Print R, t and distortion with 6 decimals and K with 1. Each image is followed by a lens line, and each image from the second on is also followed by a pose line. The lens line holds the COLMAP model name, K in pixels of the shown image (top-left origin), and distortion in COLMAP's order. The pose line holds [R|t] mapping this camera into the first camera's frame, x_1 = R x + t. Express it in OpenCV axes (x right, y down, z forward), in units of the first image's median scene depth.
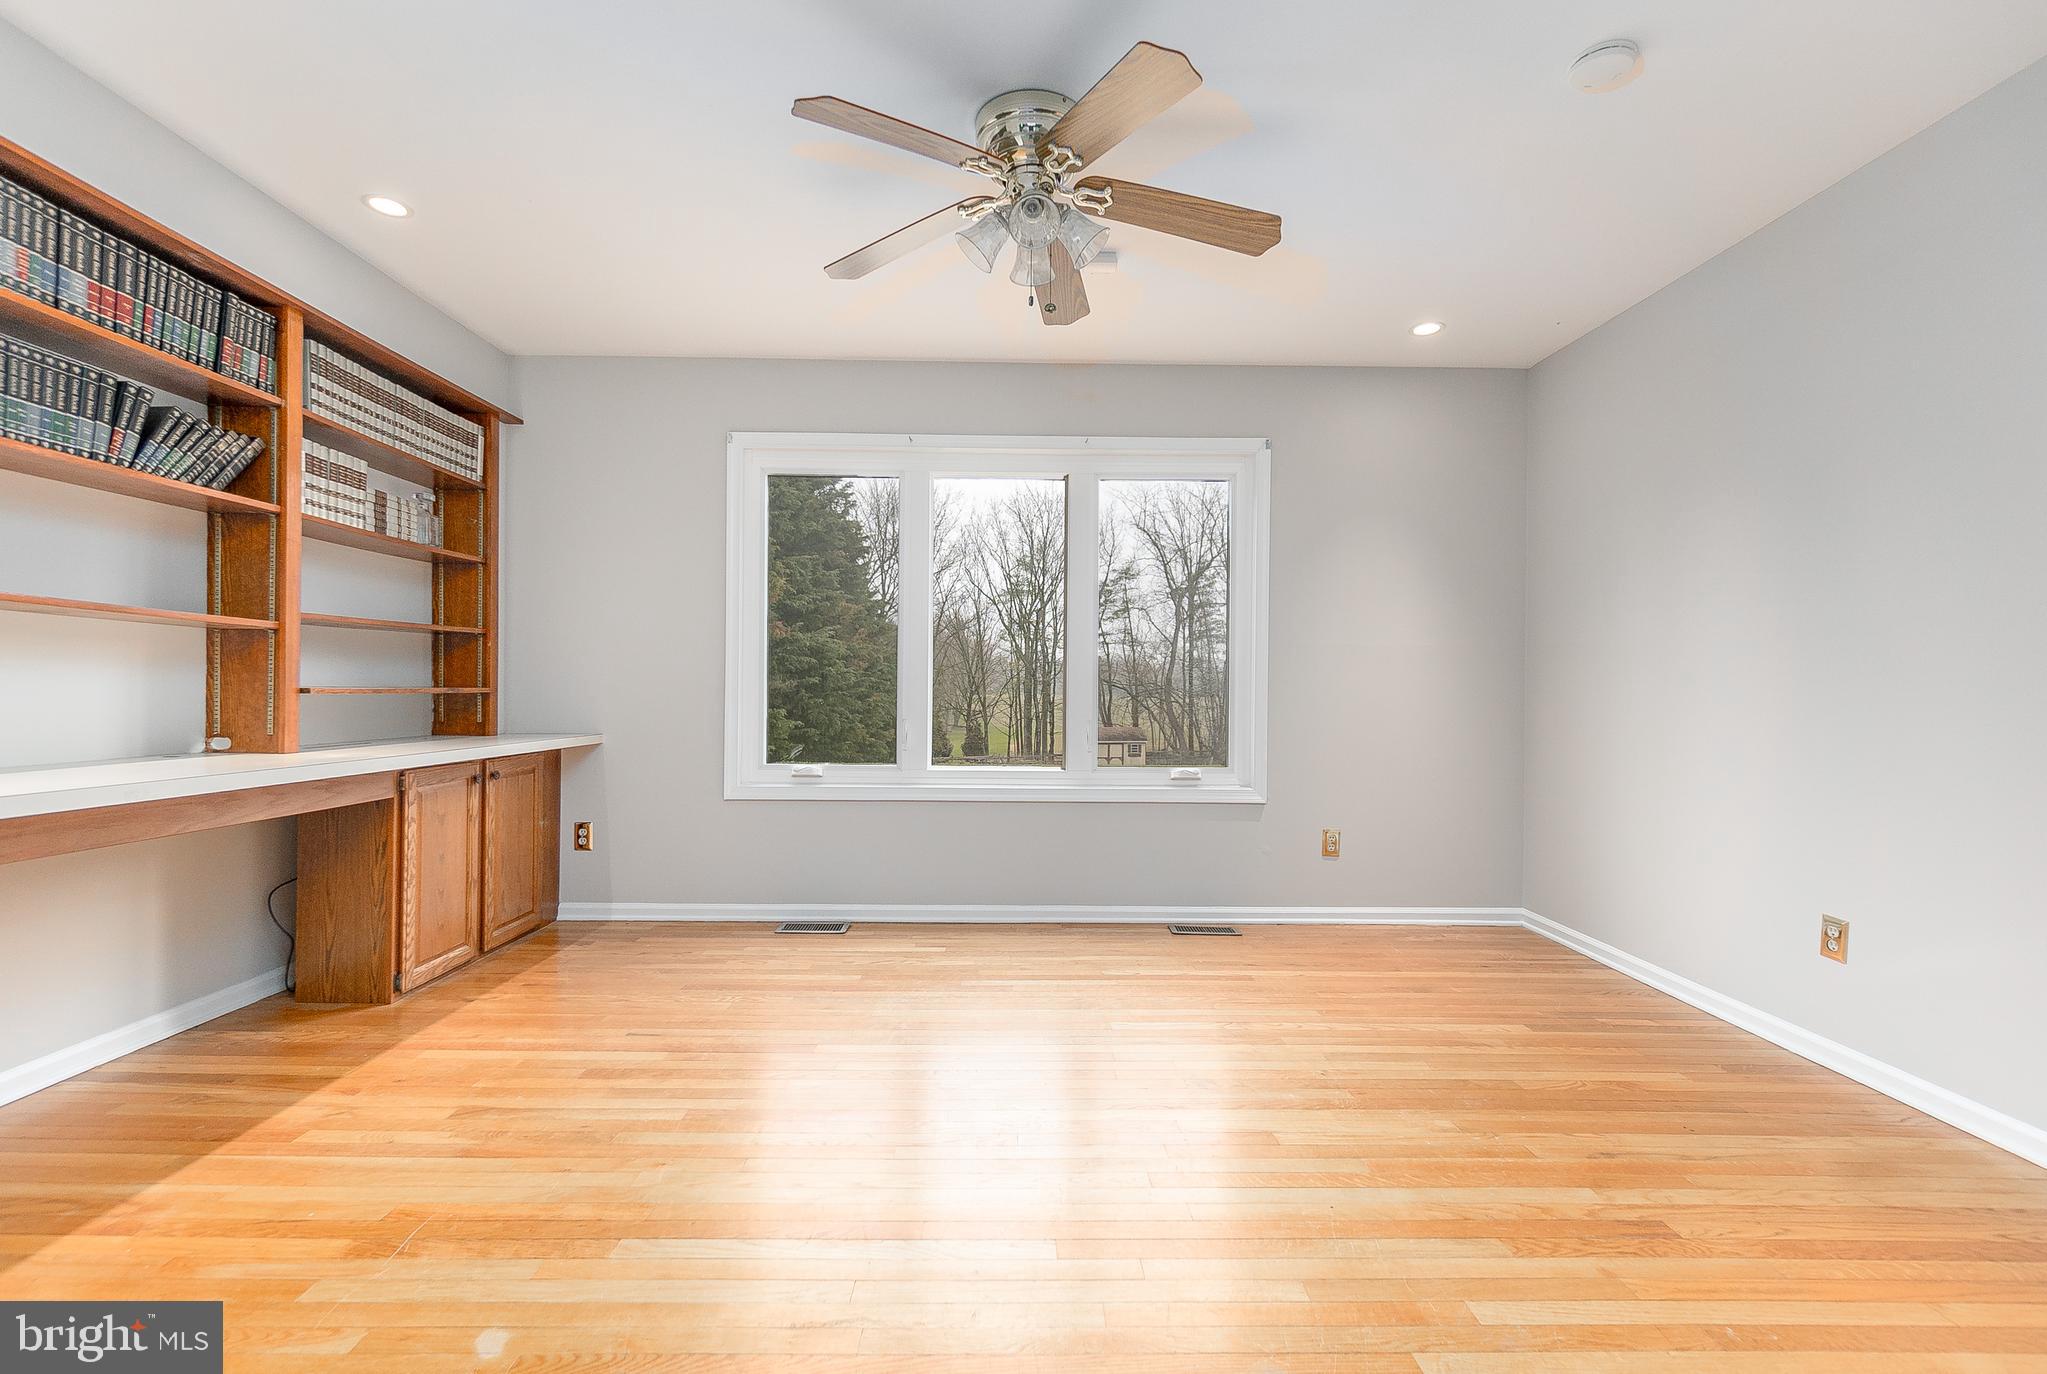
lens RADIAL K [[907.9, 0, 1015.0], [0, 907.9, 691.8], [0, 0, 1]] dist [-0.003279, -0.000187]
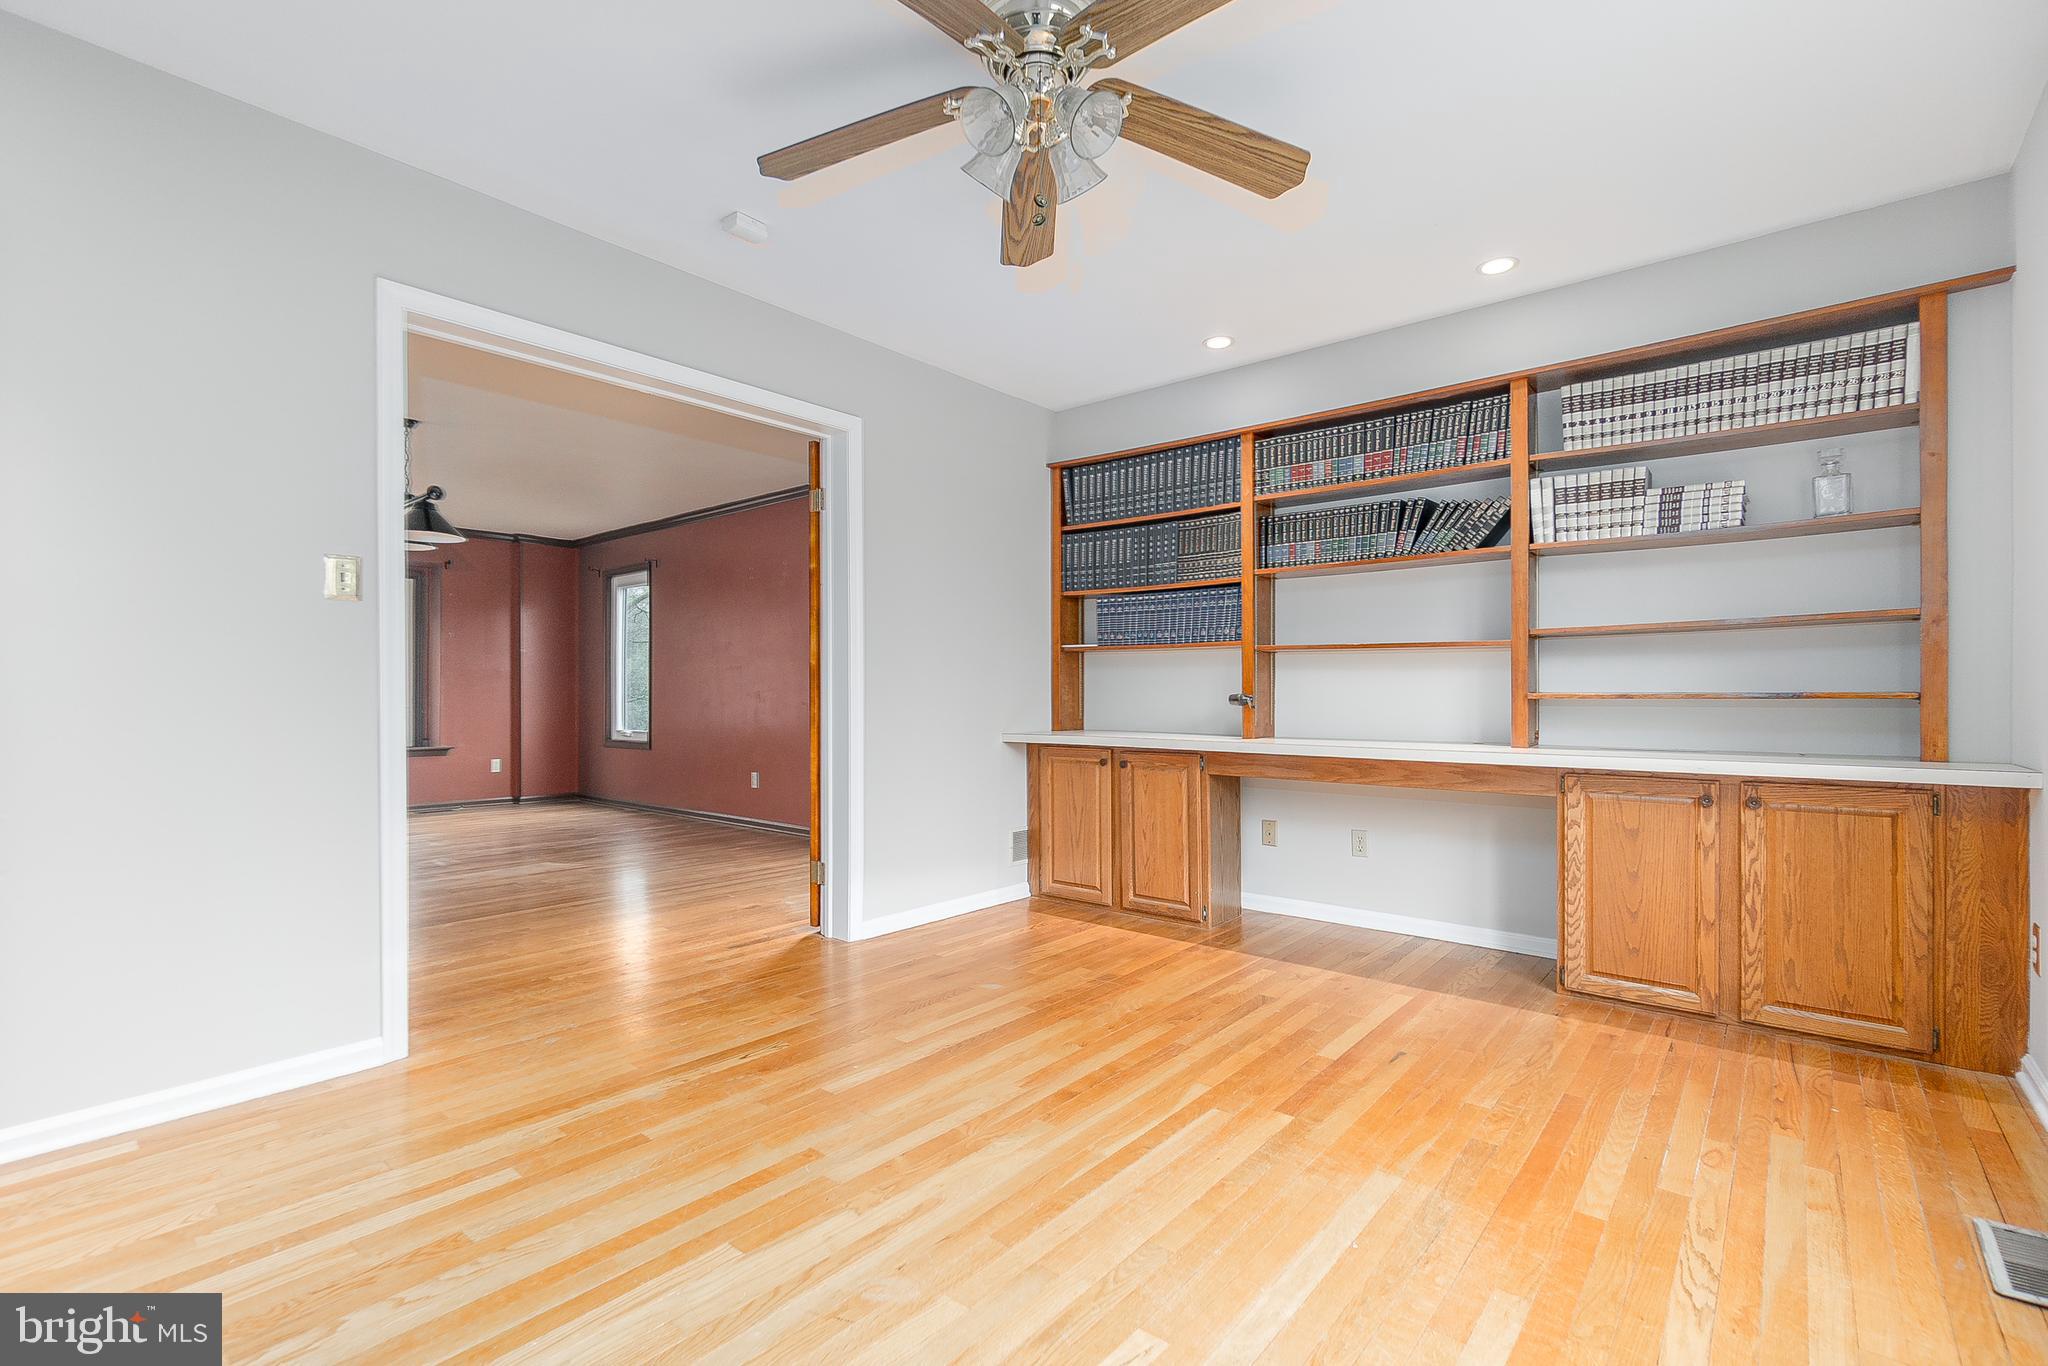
lens RADIAL K [[918.7, 0, 1024.8], [0, 918.7, 693.5], [0, 0, 1]] dist [-0.002595, 0.000995]
pose [[-0.650144, -0.010297, -0.759741, 0.479115], [-0.007297, 0.999947, -0.007308, 0.008103], [0.759776, 0.000792, -0.650184, 1.114349]]
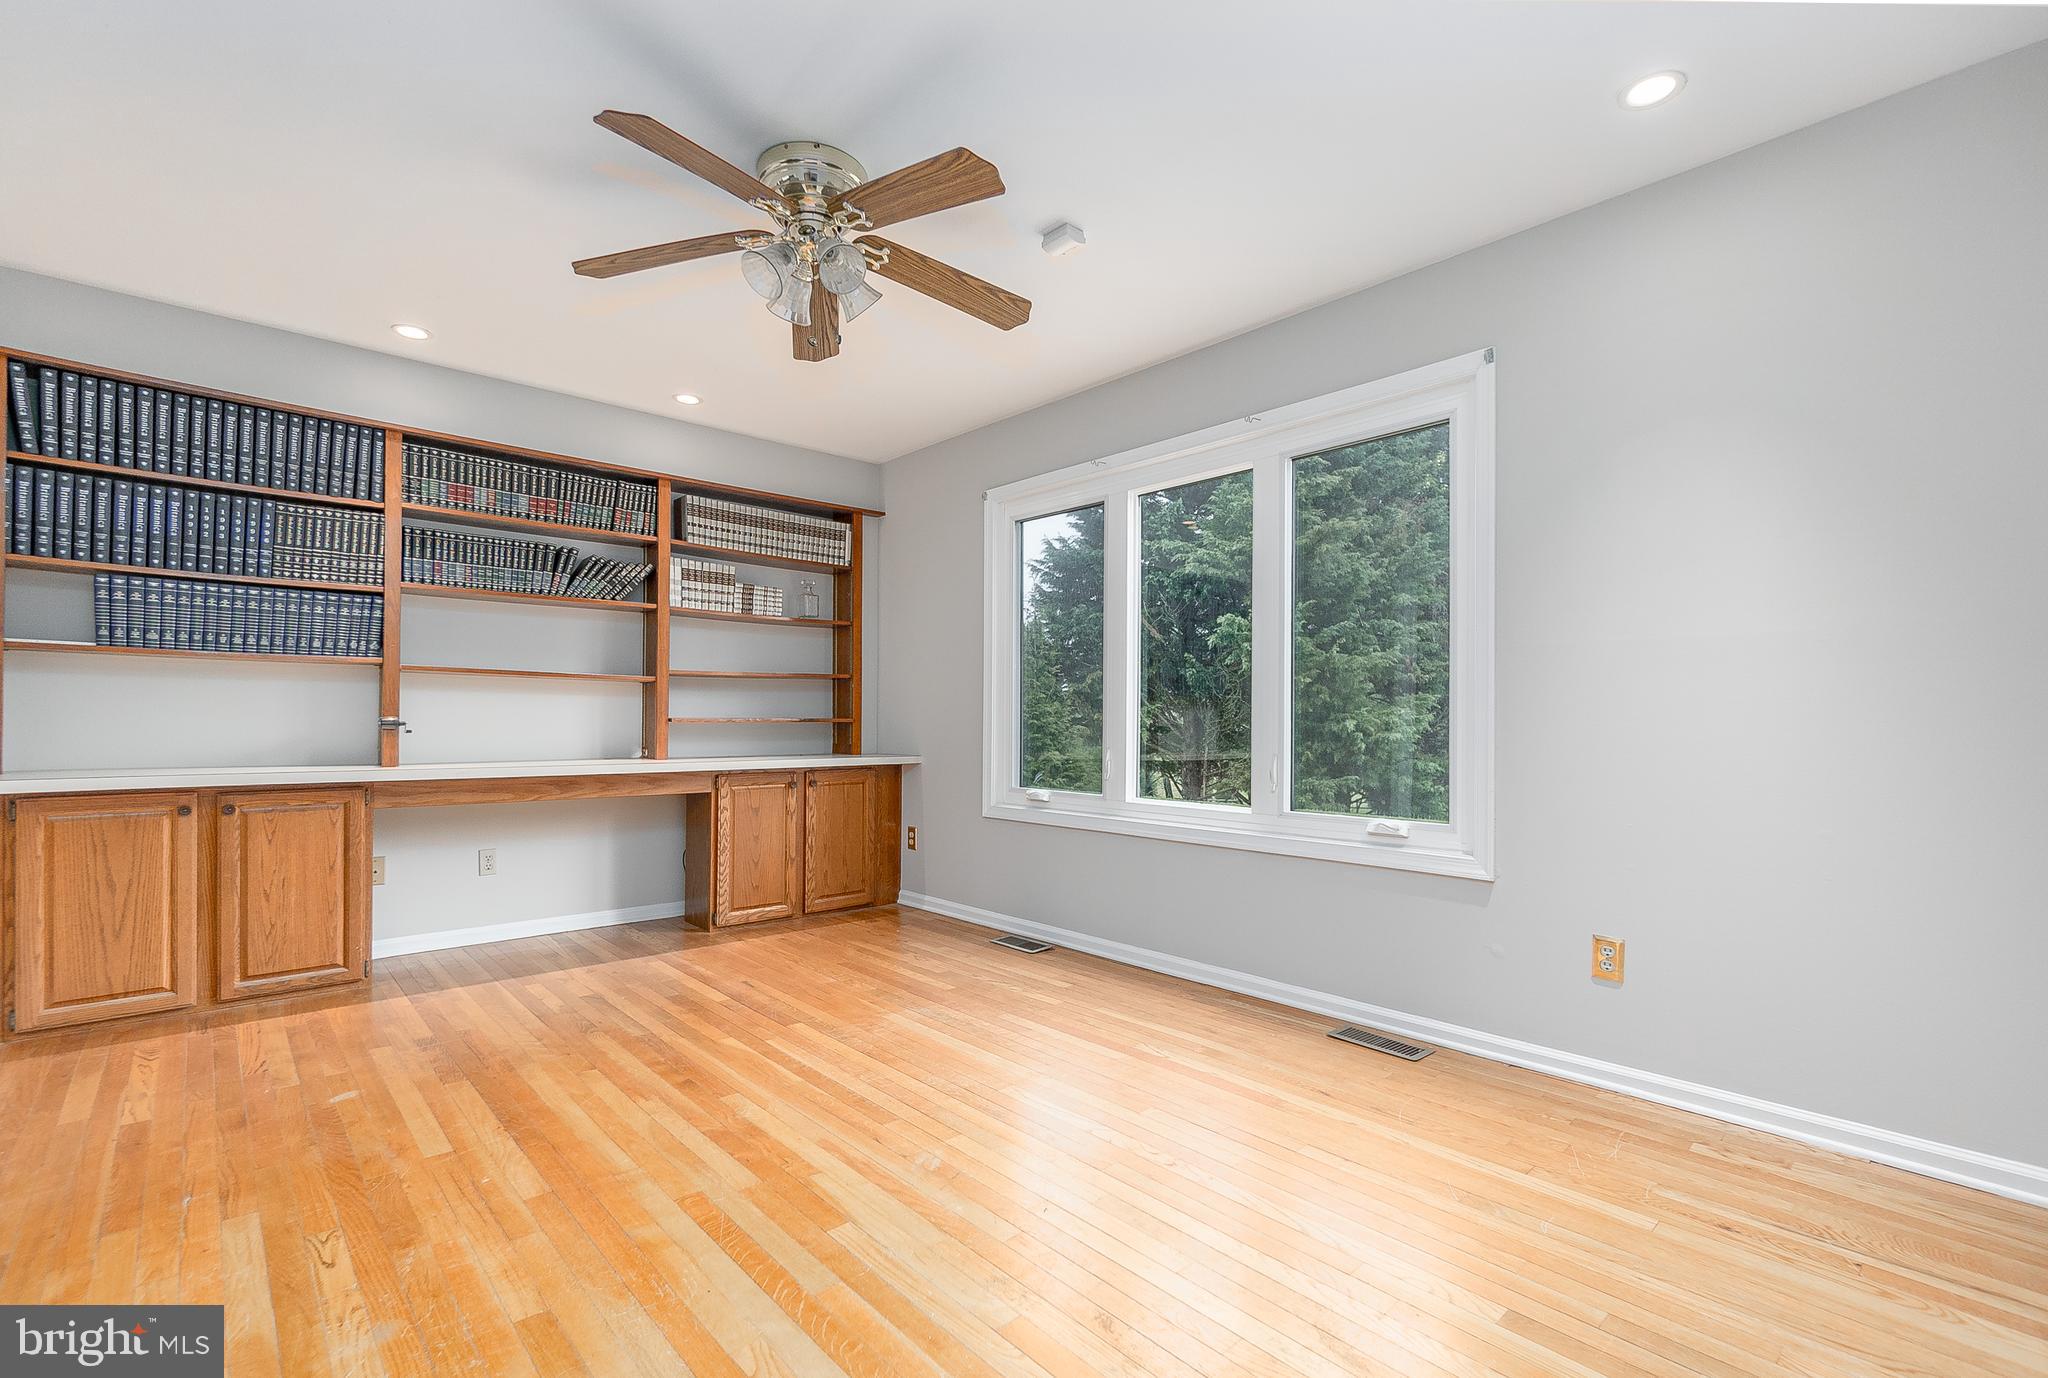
lens RADIAL K [[908.3, 0, 1020.9], [0, 908.3, 707.1], [0, 0, 1]] dist [-0.003279, -0.000187]
pose [[0.664644, -0.016819, -0.746971, 0.689708], [0.000545, 0.999757, -0.022026, 0.009929], [0.747160, 0.014233, 0.664491, 0.356927]]
